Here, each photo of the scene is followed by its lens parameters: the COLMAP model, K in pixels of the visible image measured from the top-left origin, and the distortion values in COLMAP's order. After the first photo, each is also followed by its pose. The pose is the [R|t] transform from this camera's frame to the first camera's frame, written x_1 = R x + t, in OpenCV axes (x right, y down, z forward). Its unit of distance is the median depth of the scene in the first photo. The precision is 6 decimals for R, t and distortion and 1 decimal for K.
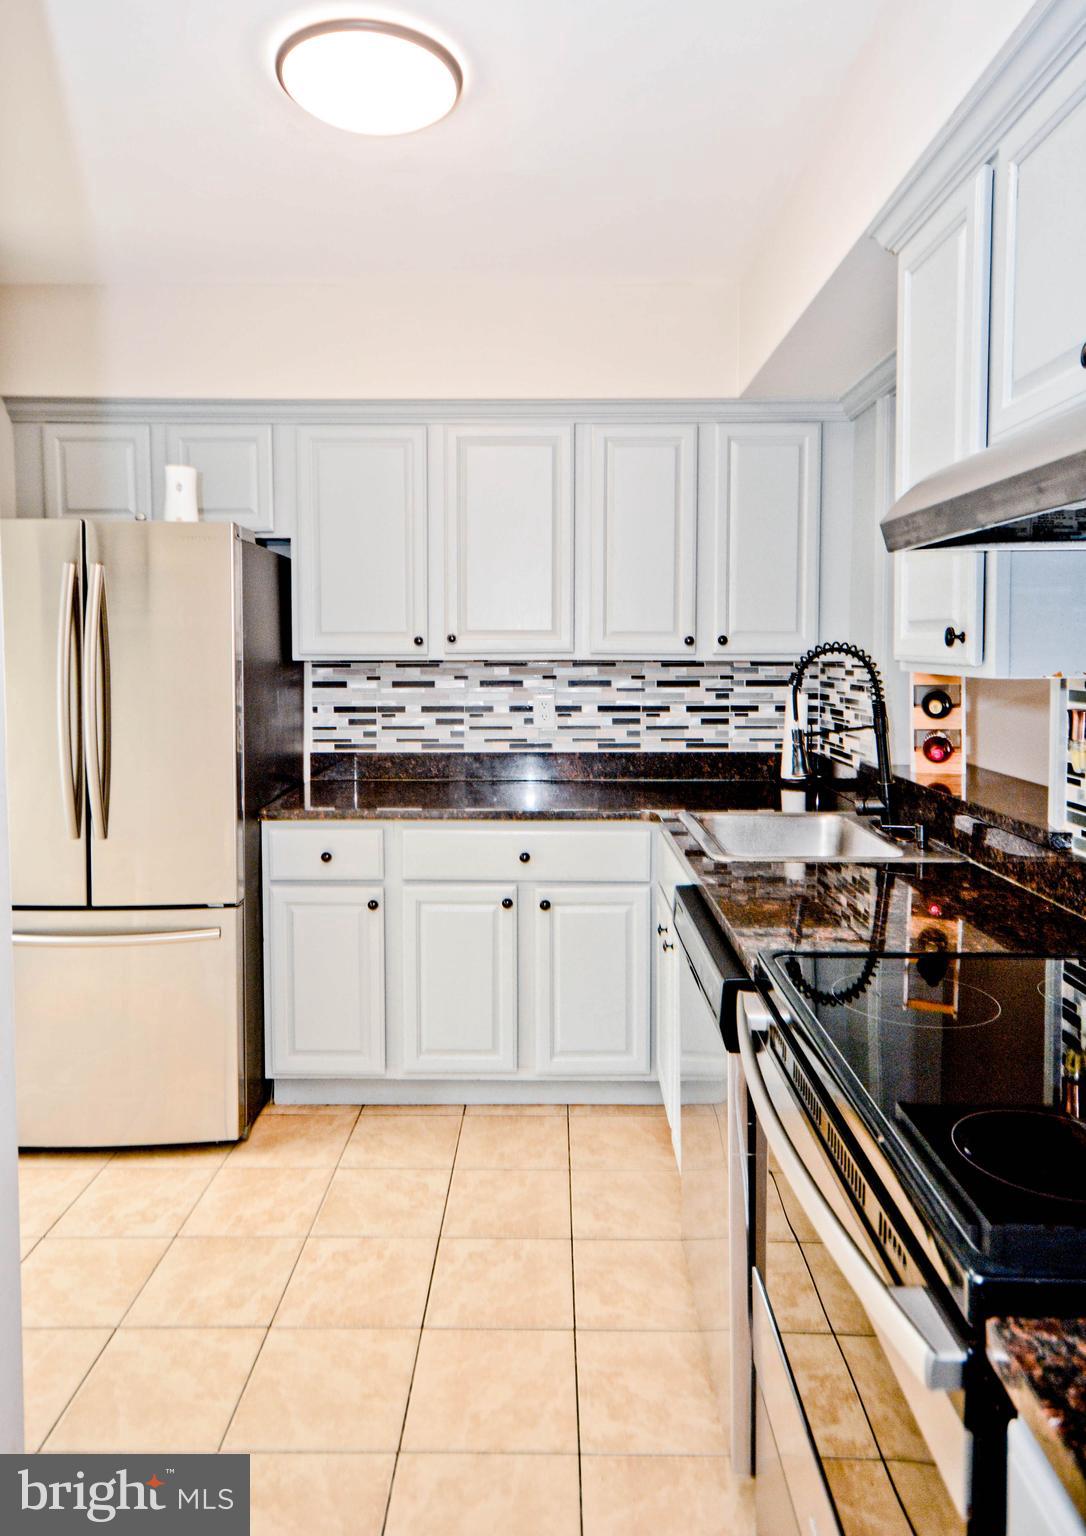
lens RADIAL K [[1106.7, 0, 543.0], [0, 1106.7, 768.0], [0, 0, 1]] dist [0.002318, 0.000469]
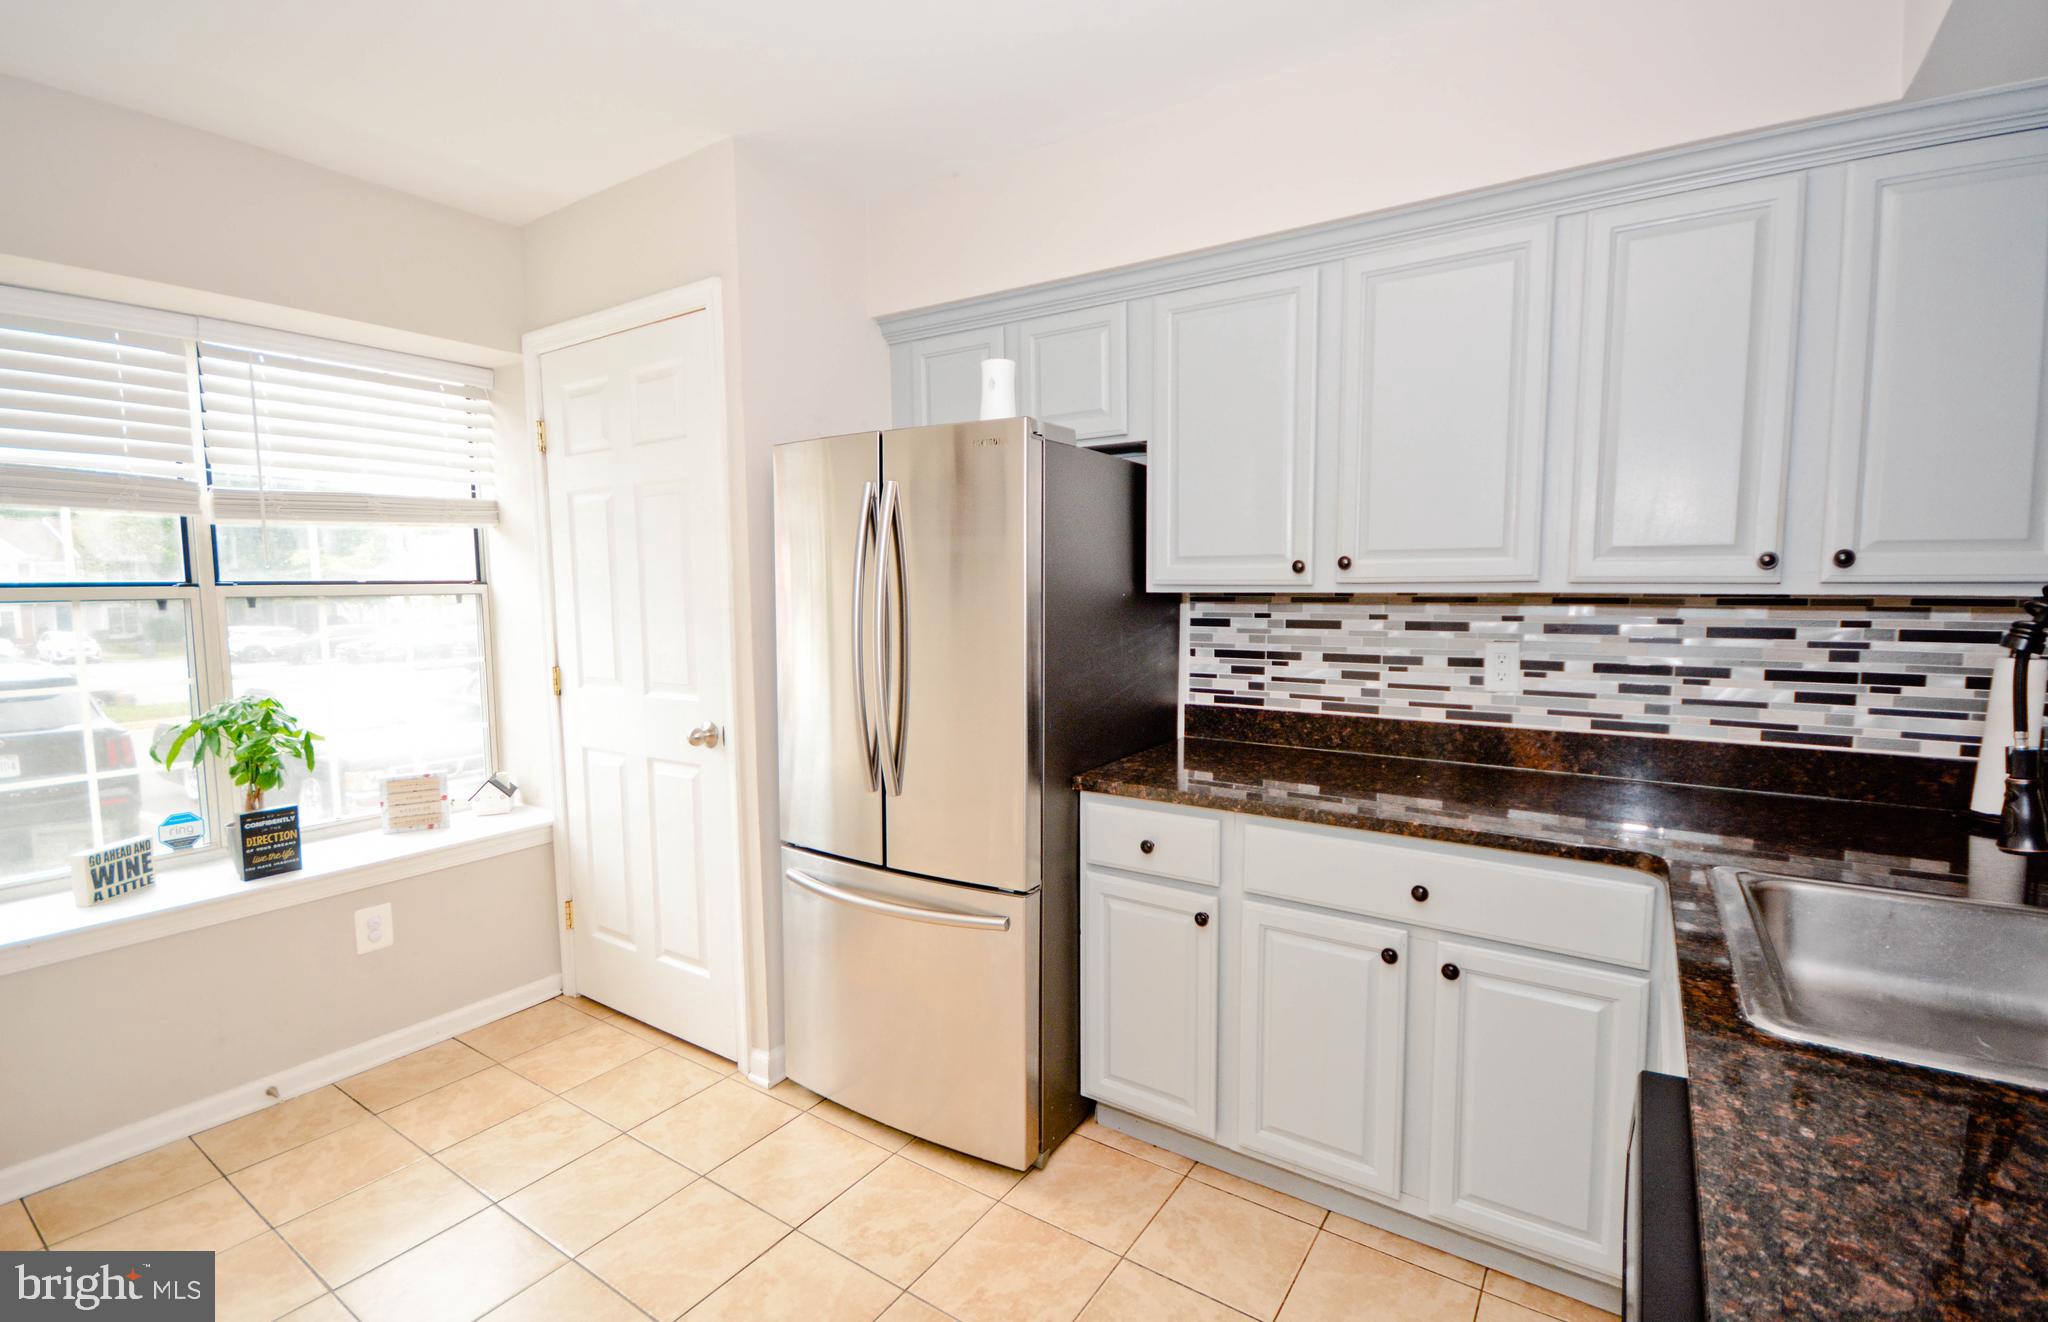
lens RADIAL K [[928.9, 0, 1024.2], [0, 928.9, 686.7], [0, 0, 1]] dist [0.010244, -0.012946]
pose [[0.828848, 0.058474, -0.556410, 0.077926], [-0.055413, 0.998213, 0.022359, -0.036240], [0.556723, 0.012300, 0.830607, 0.357680]]
